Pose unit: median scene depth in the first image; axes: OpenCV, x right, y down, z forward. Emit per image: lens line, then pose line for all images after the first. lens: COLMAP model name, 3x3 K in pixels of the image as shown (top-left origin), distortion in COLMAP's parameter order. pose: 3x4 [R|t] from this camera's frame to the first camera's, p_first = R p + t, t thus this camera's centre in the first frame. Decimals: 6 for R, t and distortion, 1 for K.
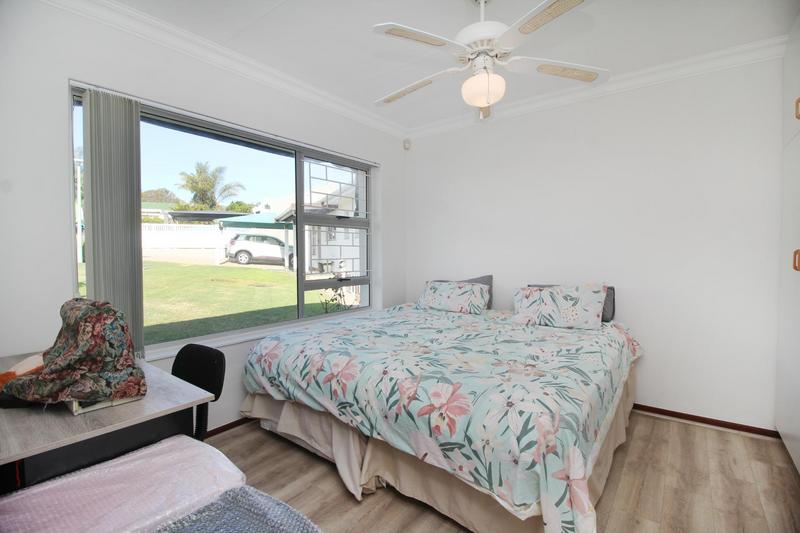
lens RADIAL K [[371.4, 0, 400.9], [0, 371.4, 263.7], [0, 0, 1]] dist [-0.005326, -0.003789]
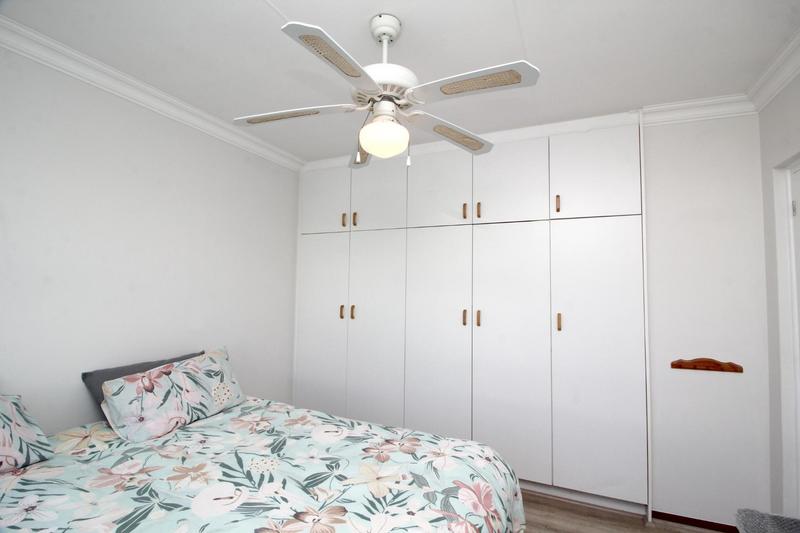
lens RADIAL K [[371.4, 0, 401.7], [0, 371.4, 266.4], [0, 0, 1]] dist [-0.005326, -0.003789]
pose [[-0.238152, 0.053692, 0.969743, -0.607886], [0.015402, 0.998554, -0.051504, -0.128059], [-0.971106, 0.002670, -0.238635, 1.166685]]
